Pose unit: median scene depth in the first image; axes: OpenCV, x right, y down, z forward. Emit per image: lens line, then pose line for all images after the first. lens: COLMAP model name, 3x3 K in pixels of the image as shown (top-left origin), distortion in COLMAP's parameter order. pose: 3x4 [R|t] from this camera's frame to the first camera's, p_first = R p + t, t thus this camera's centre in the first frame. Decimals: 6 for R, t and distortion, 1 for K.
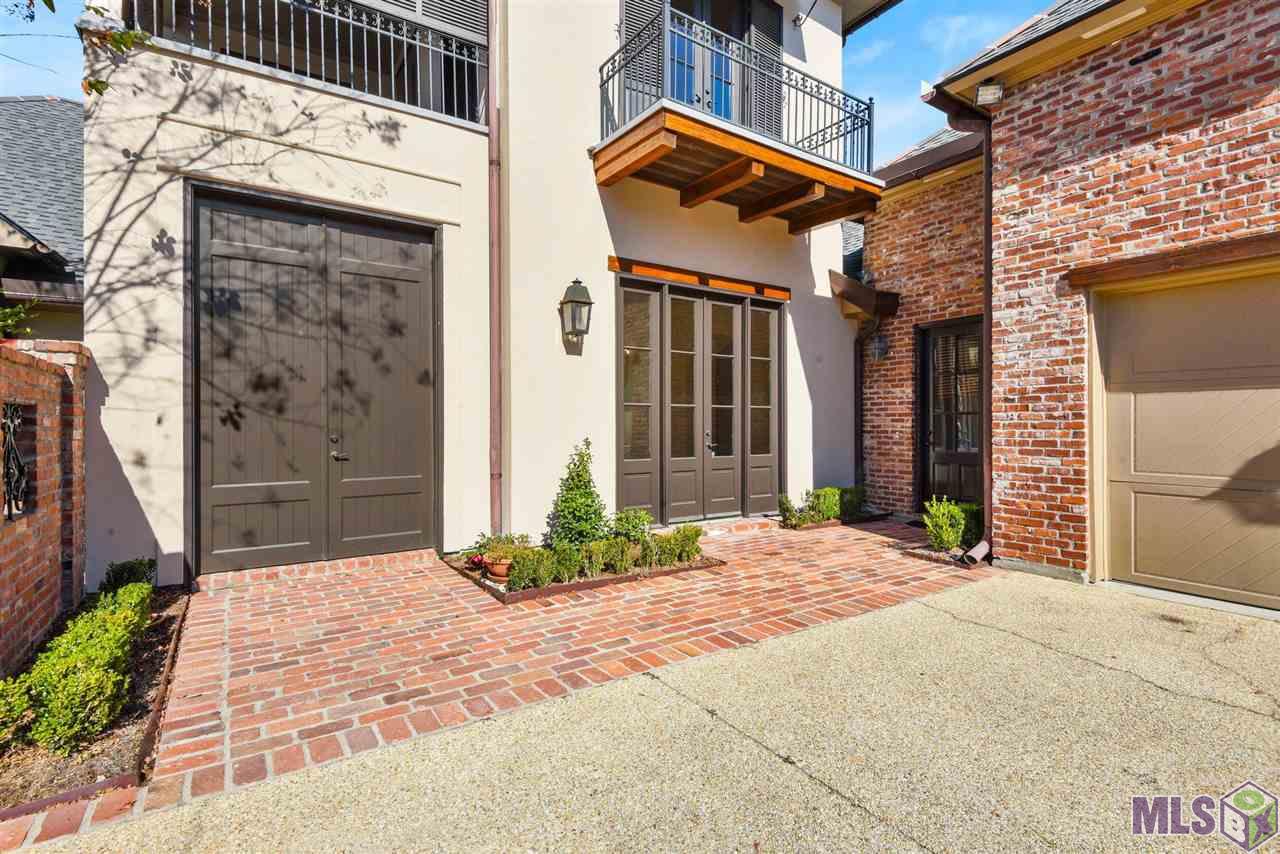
lens RADIAL K [[598.0, 0, 645.0], [0, 598.0, 423.9], [0, 0, 1]] dist [0.025478, -0.012137]
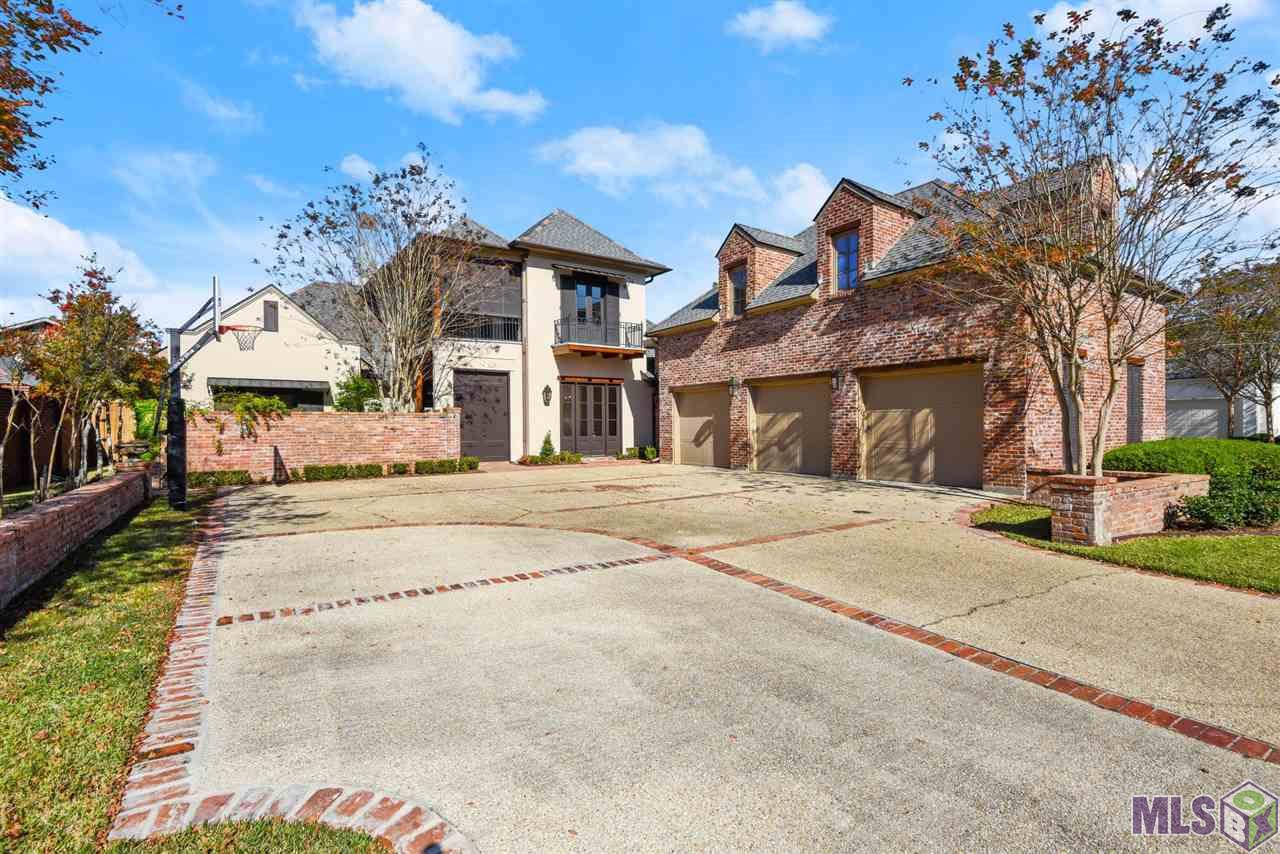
lens RADIAL K [[598.0, 0, 639.5], [0, 598.0, 424.2], [0, 0, 1]] dist [0.025478, -0.012137]
pose [[0.999953, -0.009653, -0.000873, 0.466824], [0.009651, 0.999950, -0.002722, 0.003881], [0.000899, 0.002713, 0.999996, -2.750222]]
